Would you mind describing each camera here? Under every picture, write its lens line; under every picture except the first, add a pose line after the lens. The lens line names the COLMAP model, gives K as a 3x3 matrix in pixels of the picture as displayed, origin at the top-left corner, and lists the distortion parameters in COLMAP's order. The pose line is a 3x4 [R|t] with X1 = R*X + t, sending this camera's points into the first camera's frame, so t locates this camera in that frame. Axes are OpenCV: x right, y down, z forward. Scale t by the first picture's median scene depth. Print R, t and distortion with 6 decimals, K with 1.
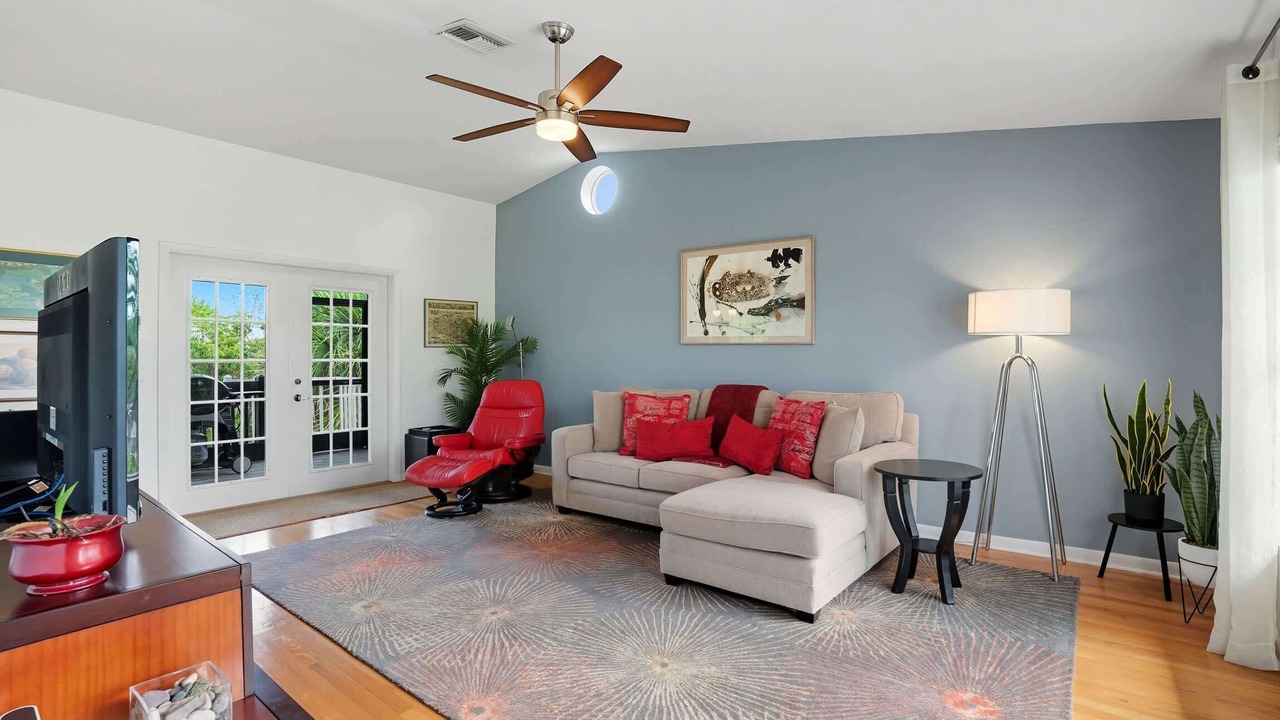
lens RADIAL K [[587.0, 0, 640.7], [0, 587.0, 349.7], [0, 0, 1]] dist [-0.074924, 0.023277]
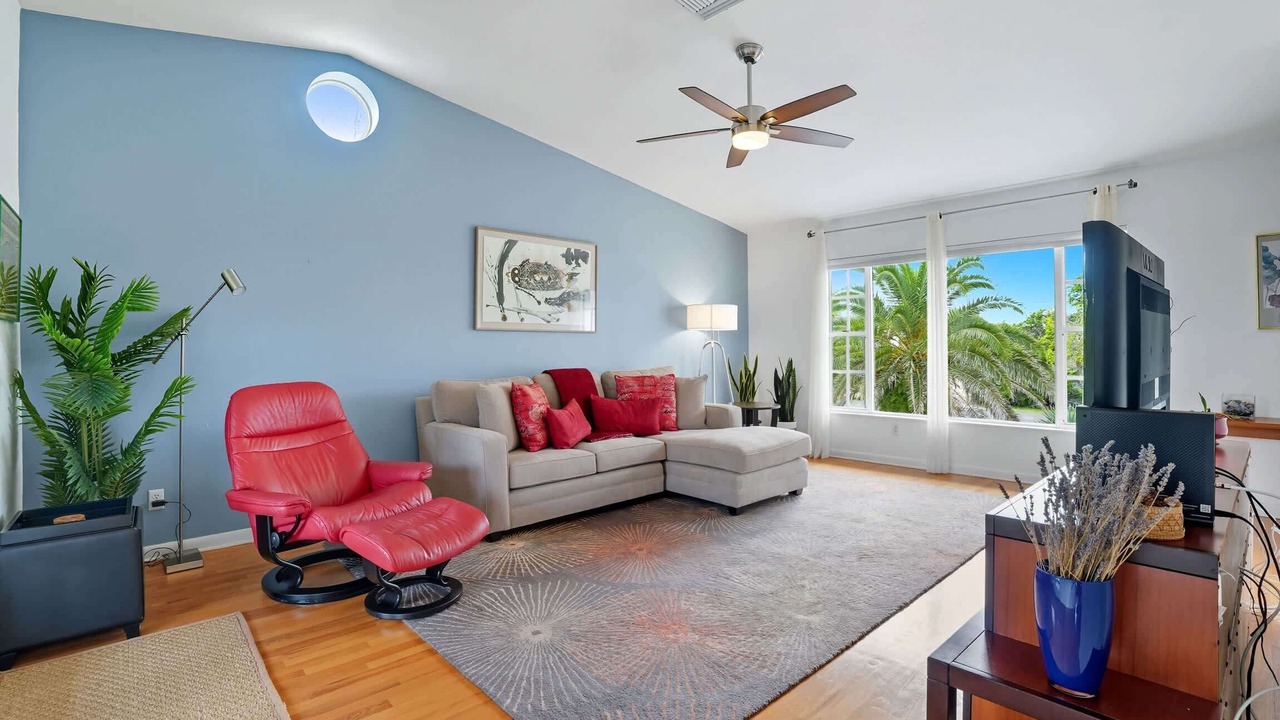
lens RADIAL K [[587.0, 0, 640.7], [0, 587.0, 349.7], [0, 0, 1]] dist [-0.074924, 0.023277]
pose [[0.156054, -0.012579, 0.987668, -0.845113], [-0.005749, 0.999890, 0.013643, 0.008739], [-0.987732, -0.007807, 0.155965, 0.661894]]
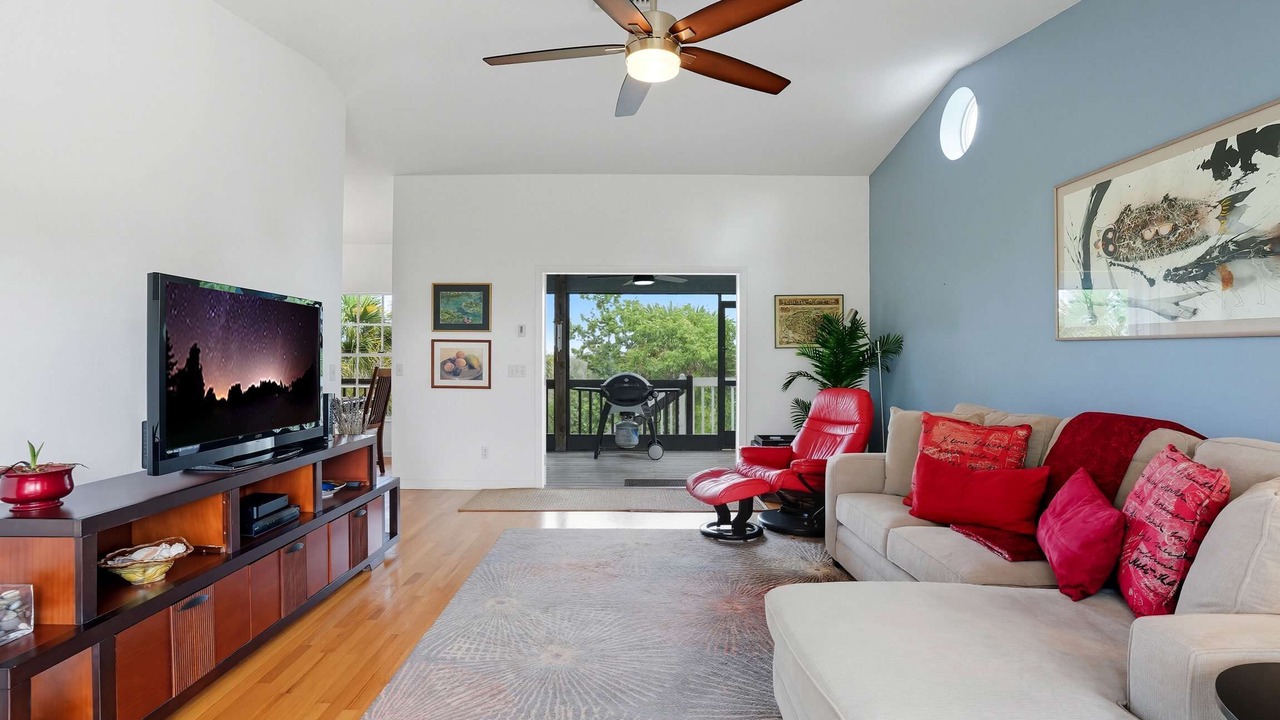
lens RADIAL K [[595.0, 0, 640.0], [0, 595.0, 360.0], [0, 0, 1]] dist [-0.070265, 0.025750]
pose [[0.625318, 0.007088, -0.780338, 0.288505], [0.004846, 0.999904, 0.012965, 0.001296], [0.780355, -0.011888, 0.625223, 0.317219]]
